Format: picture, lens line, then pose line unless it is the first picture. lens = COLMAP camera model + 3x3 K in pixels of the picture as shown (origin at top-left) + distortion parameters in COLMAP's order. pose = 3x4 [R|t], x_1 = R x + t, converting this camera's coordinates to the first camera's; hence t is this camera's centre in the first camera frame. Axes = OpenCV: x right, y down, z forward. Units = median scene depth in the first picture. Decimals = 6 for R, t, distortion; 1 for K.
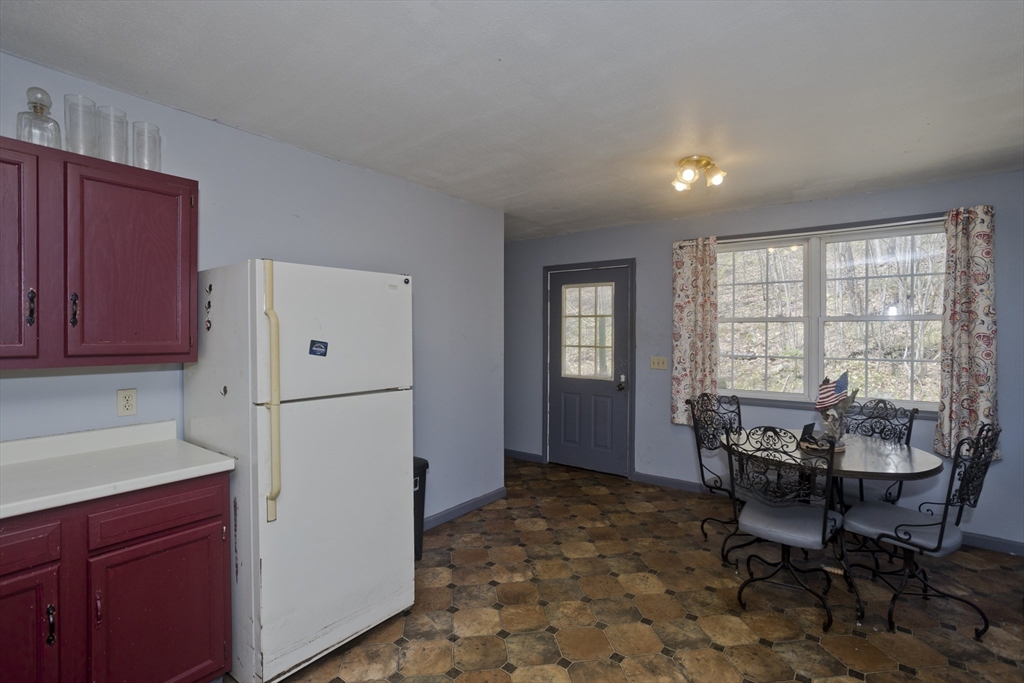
lens RADIAL K [[488.8, 0, 527.7], [0, 488.8, 338.2], [0, 0, 1]] dist [-0.038947, 0.026486]
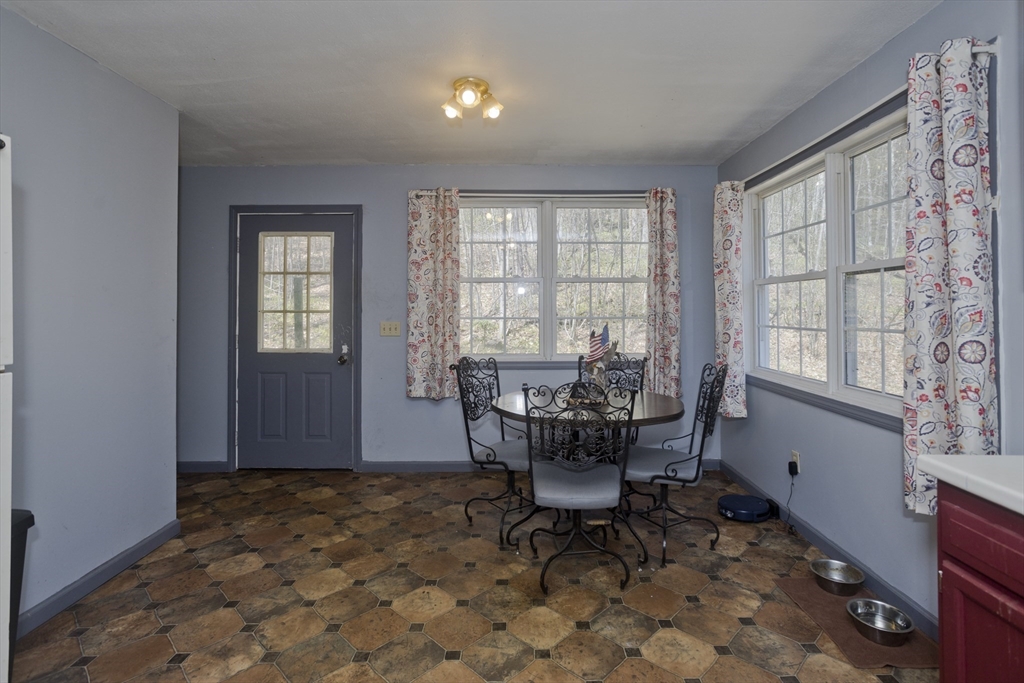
lens RADIAL K [[494.8, 0, 529.7], [0, 494.8, 303.6], [0, 0, 1]] dist [-0.049089, 0.027274]
pose [[0.793786, 0.005309, 0.608174, -0.084788], [0.010018, 0.999712, -0.021802, 0.036820], [-0.608114, 0.023398, 0.793505, 0.213954]]
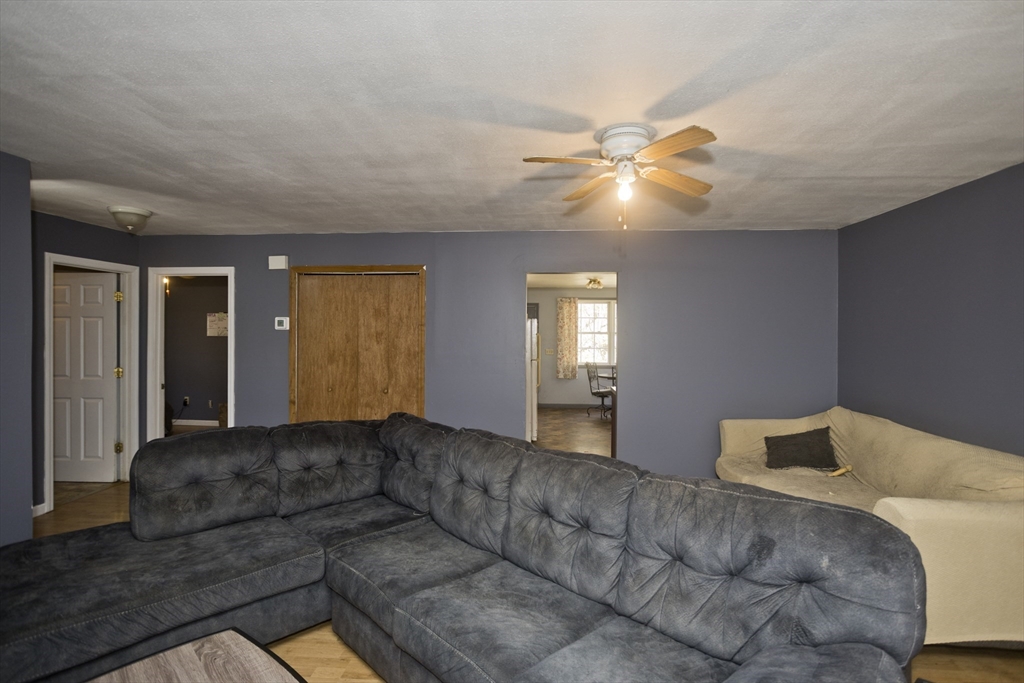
lens RADIAL K [[500.2, 0, 508.0], [0, 500.2, 335.9], [0, 0, 1]] dist [-0.046572, 0.031104]
pose [[0.849175, 0.001184, 0.528110, -1.416951], [-0.000466, 0.999999, -0.001493, -0.023295], [-0.528111, 0.001022, 0.849175, -1.064169]]
